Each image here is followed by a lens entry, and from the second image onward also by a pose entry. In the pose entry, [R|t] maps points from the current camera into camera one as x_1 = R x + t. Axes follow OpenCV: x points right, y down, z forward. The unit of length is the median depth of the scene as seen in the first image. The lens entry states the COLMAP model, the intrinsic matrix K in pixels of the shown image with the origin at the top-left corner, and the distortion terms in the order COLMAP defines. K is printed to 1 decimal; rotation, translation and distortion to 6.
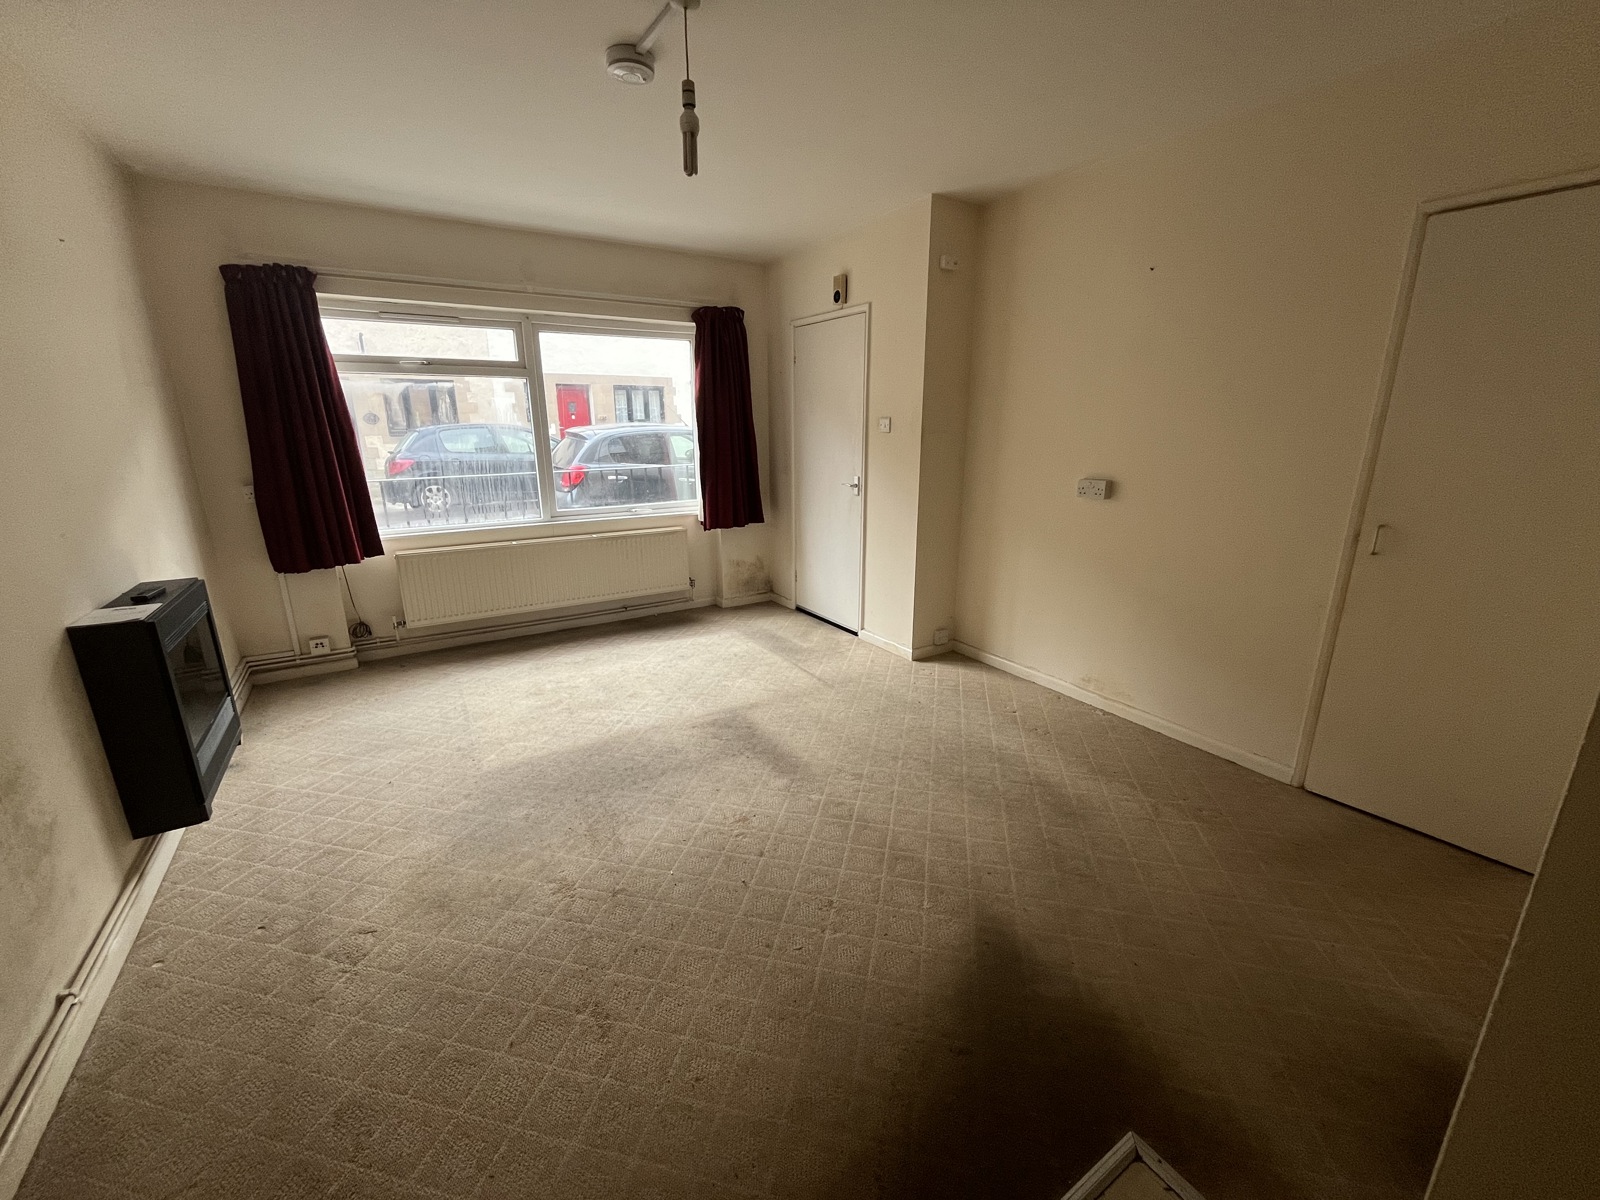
lens RADIAL K [[647.6, 0, 800.0], [0, 647.6, 600.0], [0, 0, 1]] dist [0.013036, -0.000080]
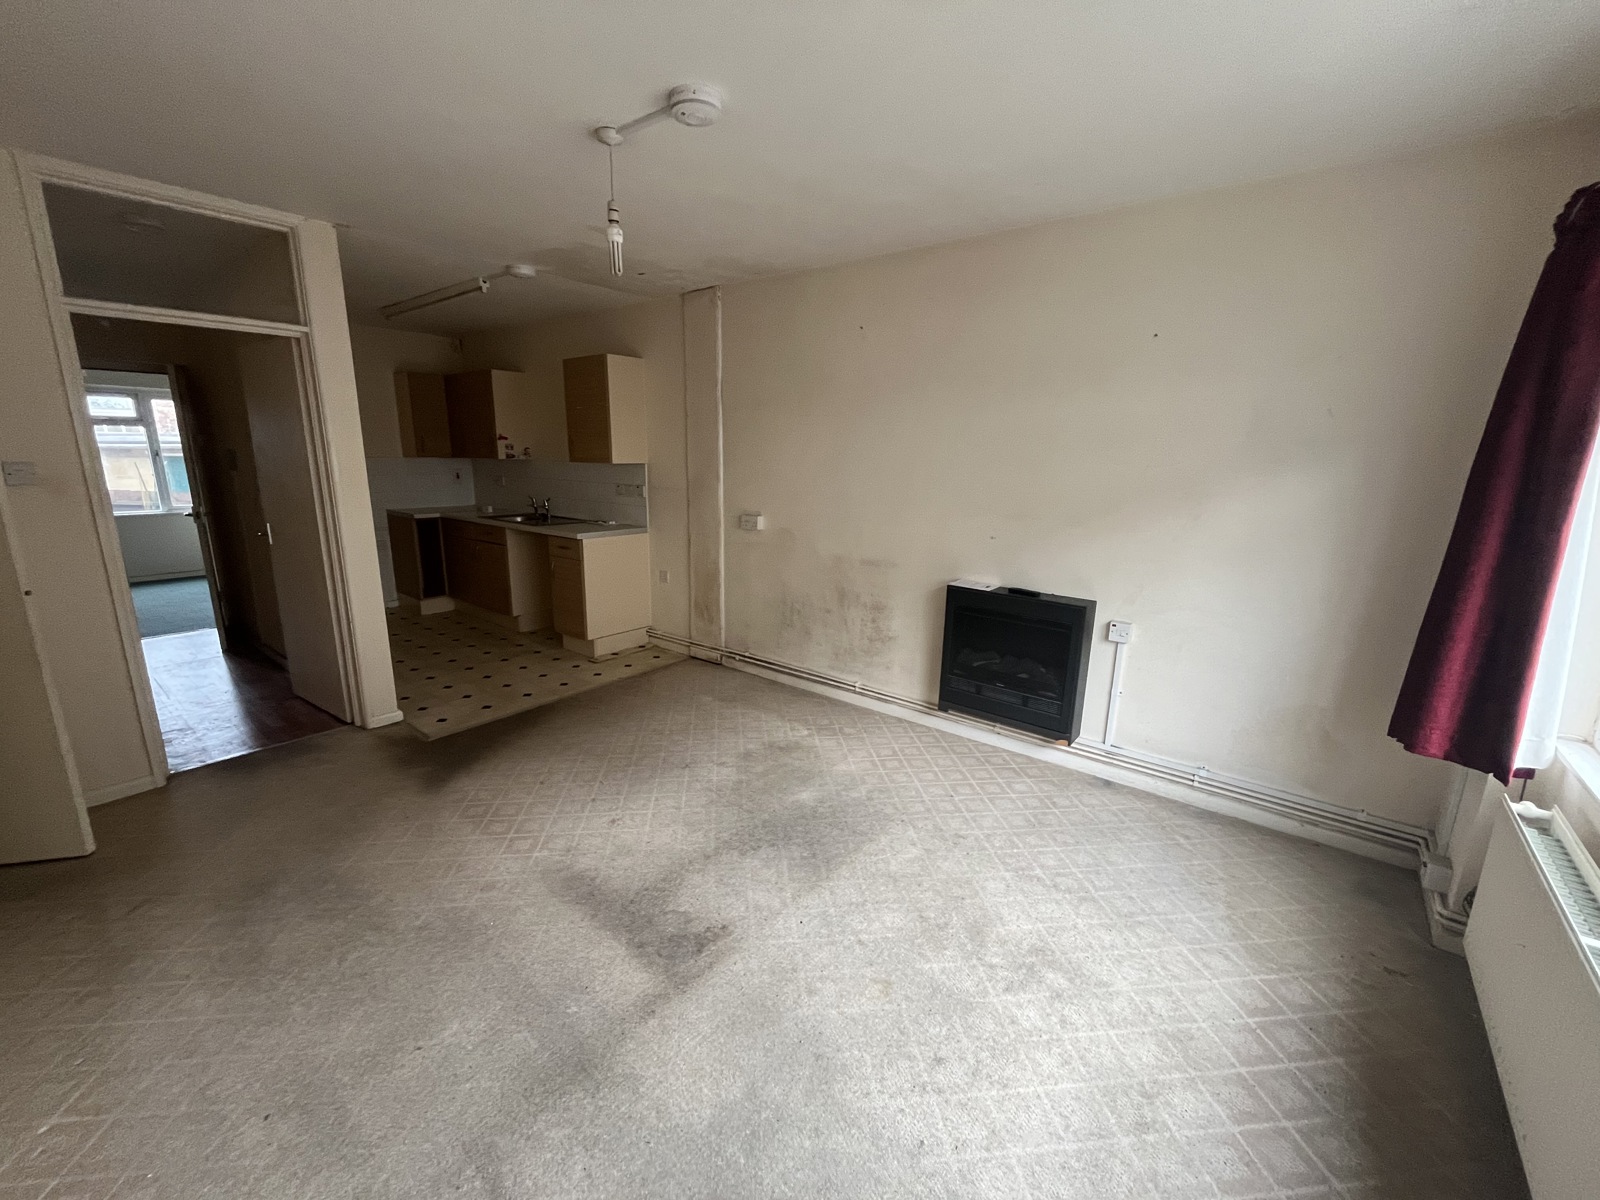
lens RADIAL K [[647.6, 0, 800.0], [0, 647.6, 600.0], [0, 0, 1]] dist [0.013036, -0.000080]
pose [[-0.946631, 0.063645, -0.315973, -0.050595], [-0.093165, 0.884438, 0.457264, -0.484272], [0.308561, 0.462298, -0.831307, 1.629006]]
